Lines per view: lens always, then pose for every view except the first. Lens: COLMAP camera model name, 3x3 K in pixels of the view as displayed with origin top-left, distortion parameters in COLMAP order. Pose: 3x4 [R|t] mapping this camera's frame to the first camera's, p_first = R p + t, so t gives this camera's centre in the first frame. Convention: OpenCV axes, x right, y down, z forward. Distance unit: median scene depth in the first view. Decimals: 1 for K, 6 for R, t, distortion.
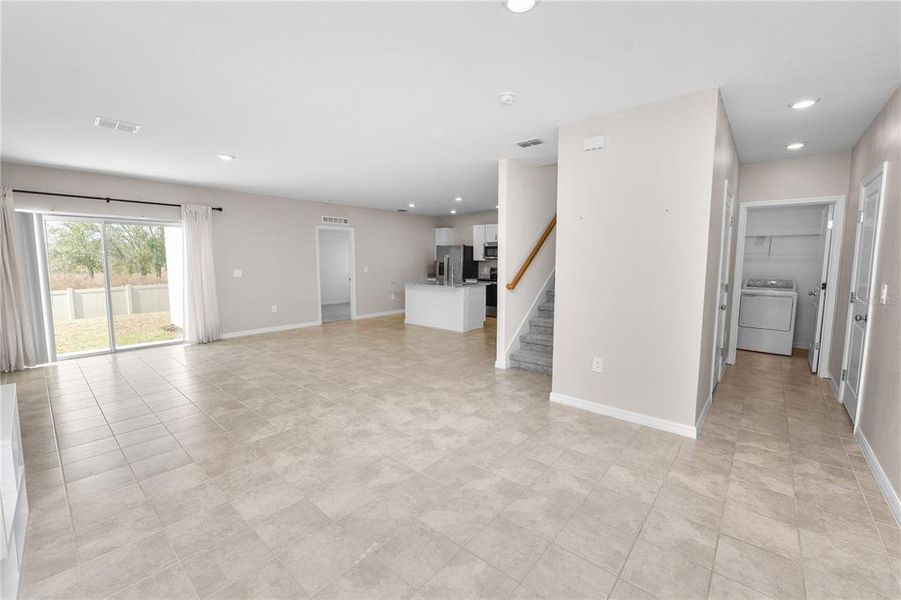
lens RADIAL K [[367.7, 0, 443.5], [0, 367.7, 298.0], [0, 0, 1]] dist [-0.014458, 0.001862]
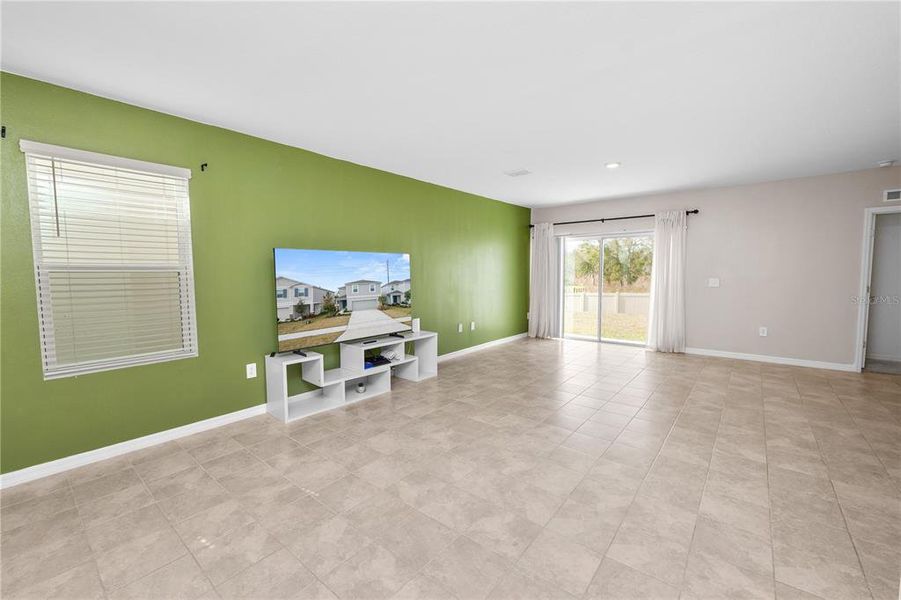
lens RADIAL K [[367.7, 0, 451.9], [0, 367.7, 297.3], [0, 0, 1]] dist [-0.014458, 0.001862]
pose [[0.034636, 0.068984, -0.997016, 0.493357], [-0.093317, 0.993480, 0.065497, -0.057648], [0.995034, 0.090770, 0.040848, 0.645081]]
